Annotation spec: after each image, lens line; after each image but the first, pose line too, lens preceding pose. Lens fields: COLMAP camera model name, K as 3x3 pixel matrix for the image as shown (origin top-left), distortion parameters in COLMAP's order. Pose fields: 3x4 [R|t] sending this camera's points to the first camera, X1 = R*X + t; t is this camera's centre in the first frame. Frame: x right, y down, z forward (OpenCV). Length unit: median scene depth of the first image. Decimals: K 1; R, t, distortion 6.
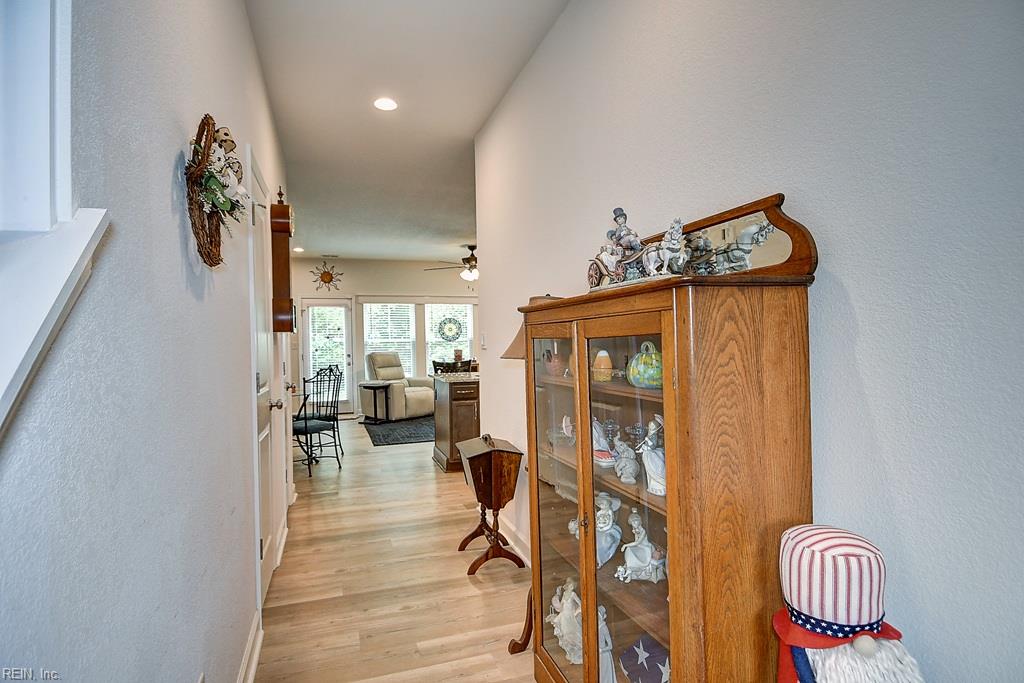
lens RADIAL K [[531.5, 0, 518.6], [0, 531.5, 349.5], [0, 0, 1]] dist [0.038779, -0.043001]
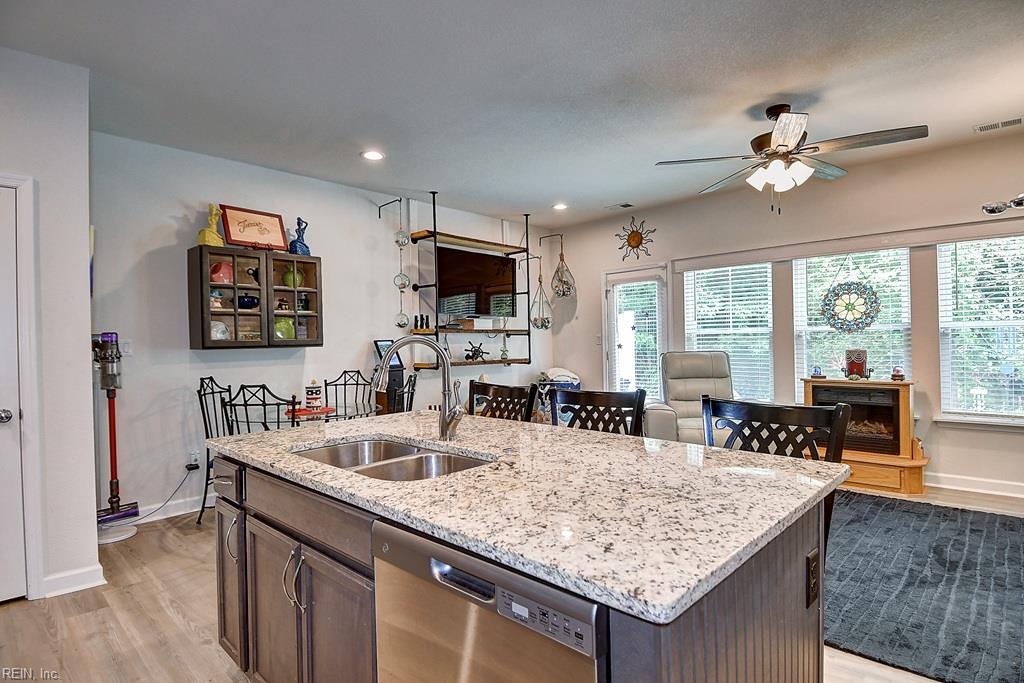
lens RADIAL K [[531.5, 0, 512.6], [0, 531.5, 340.8], [0, 0, 1]] dist [0.038779, -0.043001]
pose [[0.452752, 0.008514, -0.891596, 0.176144], [-0.002284, 0.999962, 0.008389, -0.011364], [0.891634, -0.001762, 0.452754, 0.554173]]
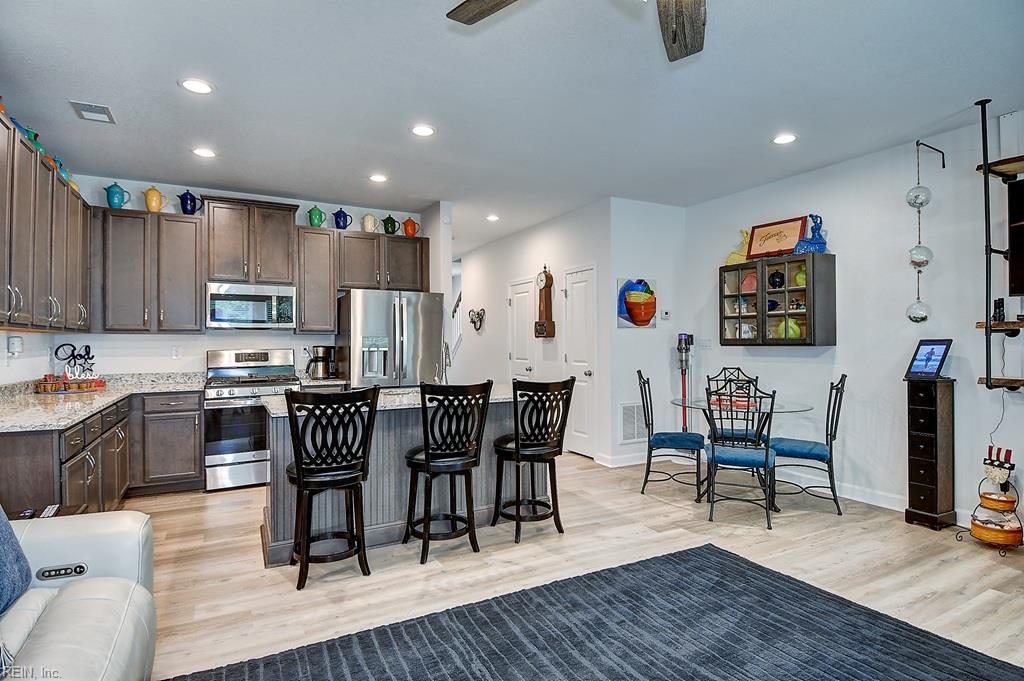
lens RADIAL K [[531.5, 0, 514.9], [0, 531.5, 342.2], [0, 0, 1]] dist [0.038779, -0.043001]
pose [[-0.986526, 0.020987, -0.162253, -0.008073], [0.018465, 0.999684, 0.017033, -0.017560], [0.162559, 0.013807, -0.986602, 1.035127]]
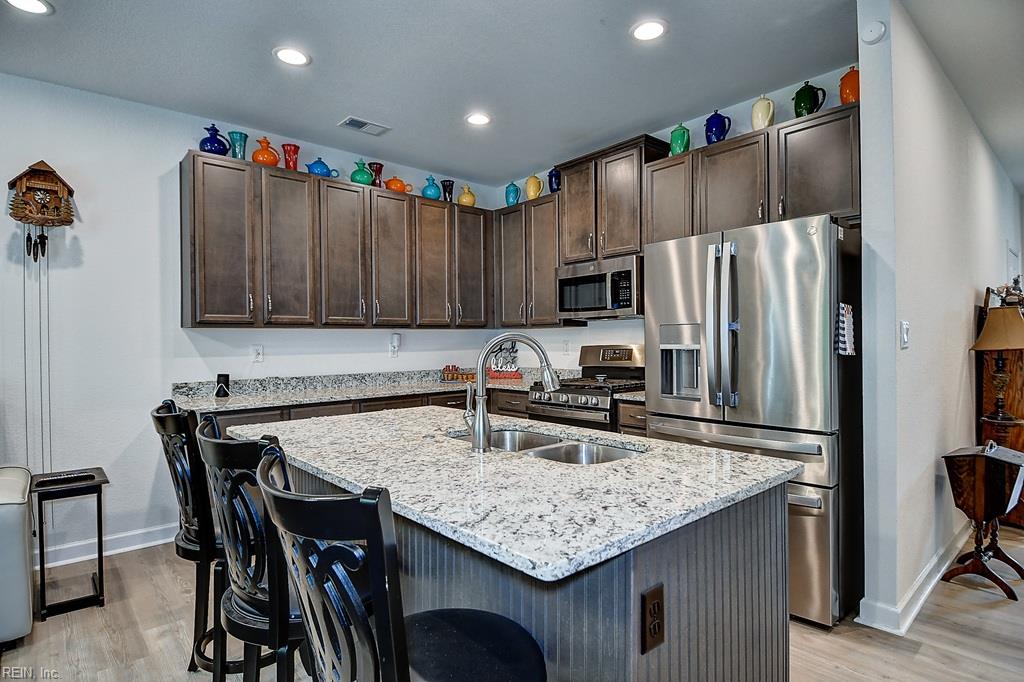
lens RADIAL K [[531.5, 0, 517.9], [0, 531.5, 340.8], [0, 0, 1]] dist [0.038779, -0.043001]
pose [[-0.380787, 0.020491, 0.924436, -0.192658], [0.032345, 0.999438, -0.008831, -0.007730], [-0.924097, 0.026538, -0.381236, 0.681588]]
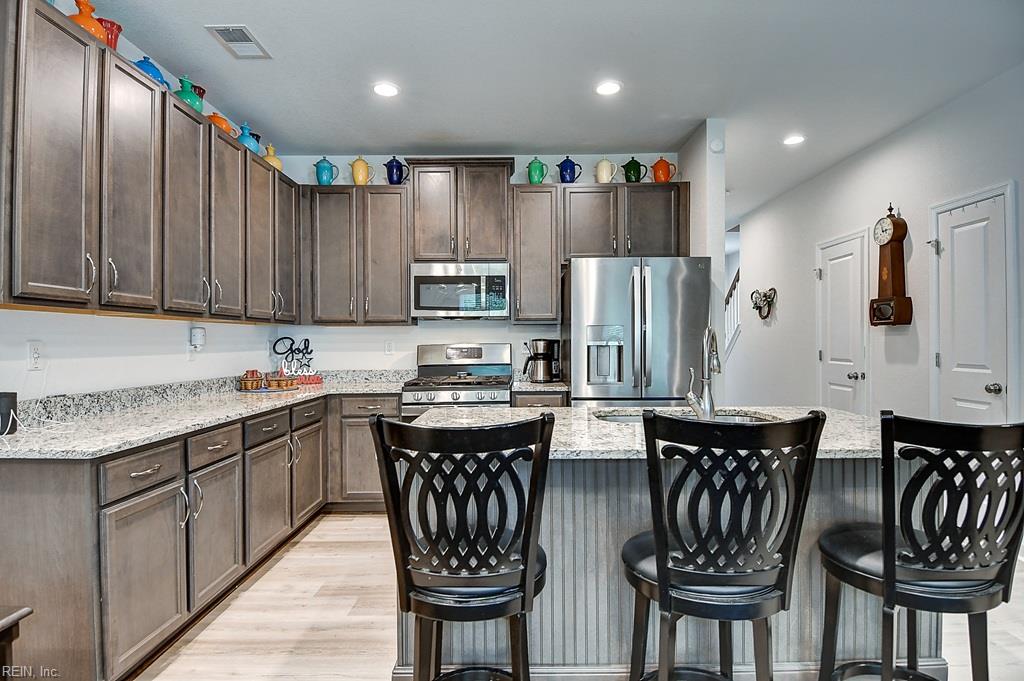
lens RADIAL K [[531.5, 0, 512.9], [0, 531.5, 341.3], [0, 0, 1]] dist [0.038779, -0.043001]
pose [[-0.943219, 0.024152, 0.331292, -0.018176], [0.028277, 0.999571, 0.007637, -0.009996], [-0.330965, 0.016571, -0.943497, 0.857207]]
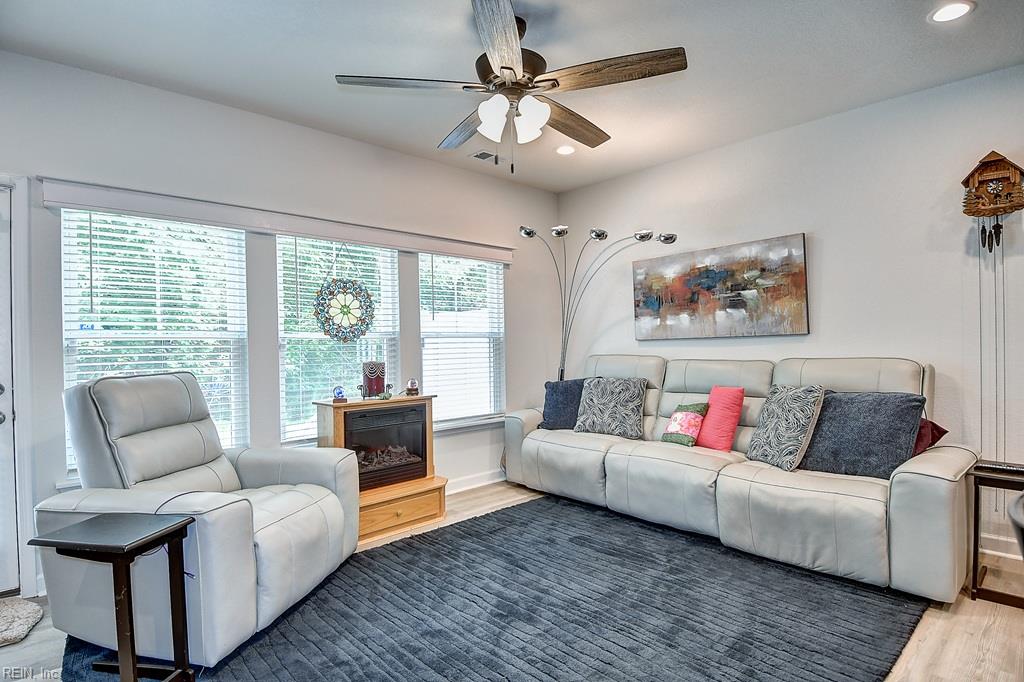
lens RADIAL K [[531.5, 0, 512.7], [0, 531.5, 345.6], [0, 0, 1]] dist [0.038779, -0.043001]
pose [[0.914858, 0.003739, 0.403757, -0.186356], [0.002341, 0.999891, -0.014563, -0.006316], [-0.403768, 0.014268, 0.914750, 0.647862]]
